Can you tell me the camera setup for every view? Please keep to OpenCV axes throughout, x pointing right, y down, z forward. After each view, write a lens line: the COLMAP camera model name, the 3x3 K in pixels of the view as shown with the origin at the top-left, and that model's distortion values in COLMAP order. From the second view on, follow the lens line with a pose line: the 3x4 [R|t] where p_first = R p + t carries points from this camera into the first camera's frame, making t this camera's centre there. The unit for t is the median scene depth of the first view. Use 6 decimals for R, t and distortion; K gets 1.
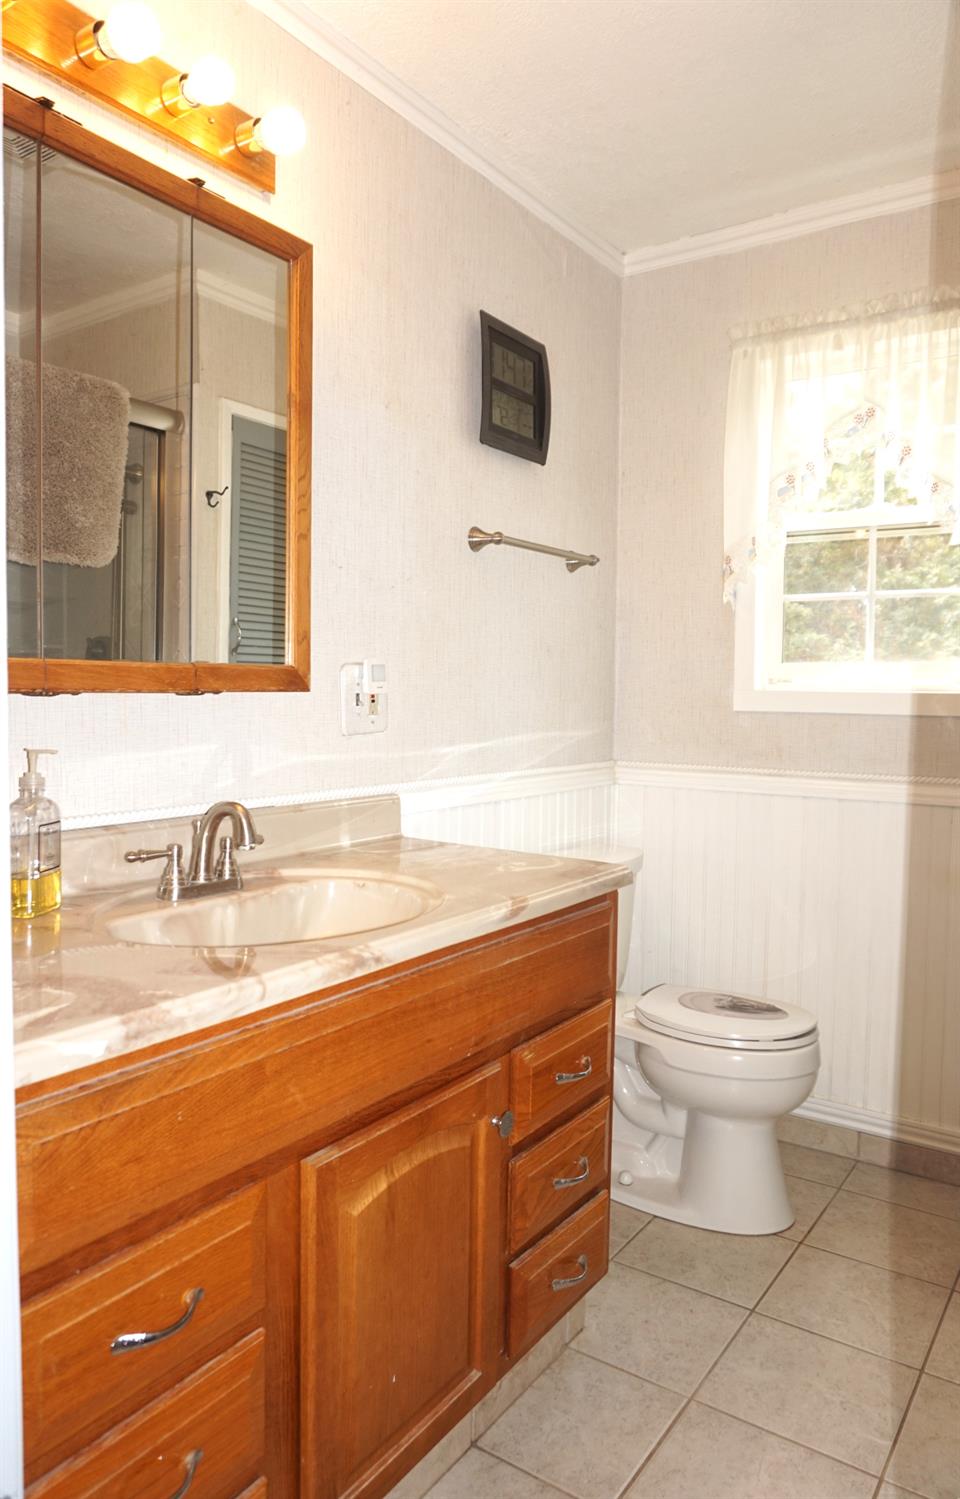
lens RADIAL K [[1023.2, 0, 475.9], [0, 1023.2, 745.2], [0, 0, 1]] dist [-0.042596, 0.005152]
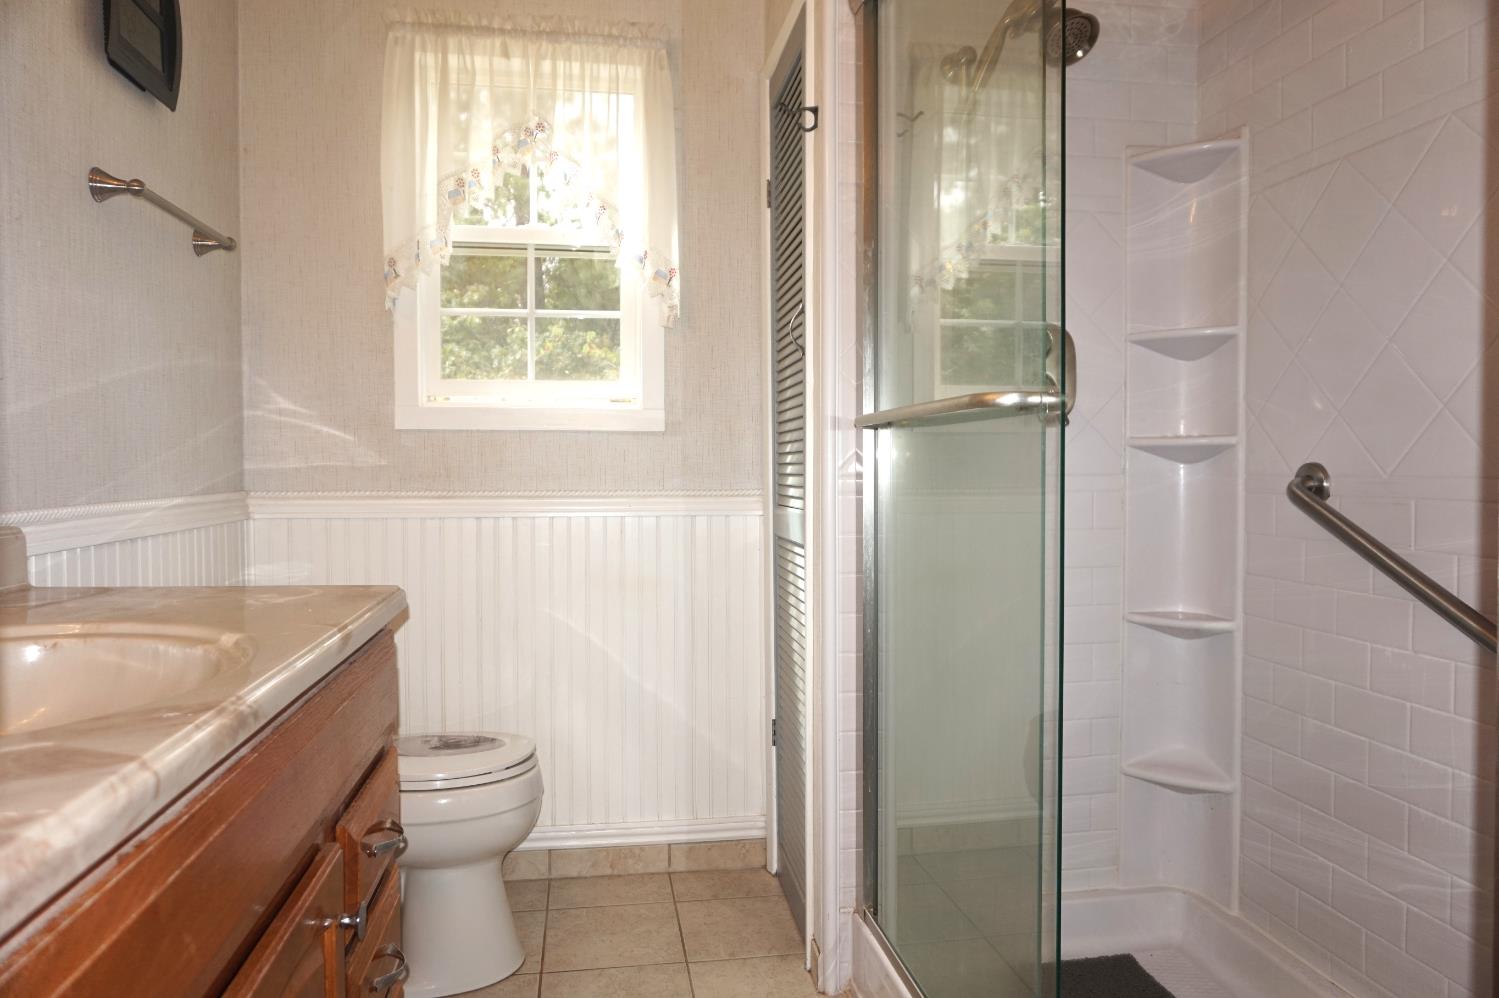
lens RADIAL K [[1006.5, 0, 749.5], [0, 1006.5, 499.0], [0, 0, 1]] dist [-0.056107, 0.042403]
pose [[0.722443, -0.037057, 0.690437, -0.151253], [0.043297, 0.999028, 0.008316, 0.037880], [-0.690074, 0.023886, 0.723345, 0.148101]]
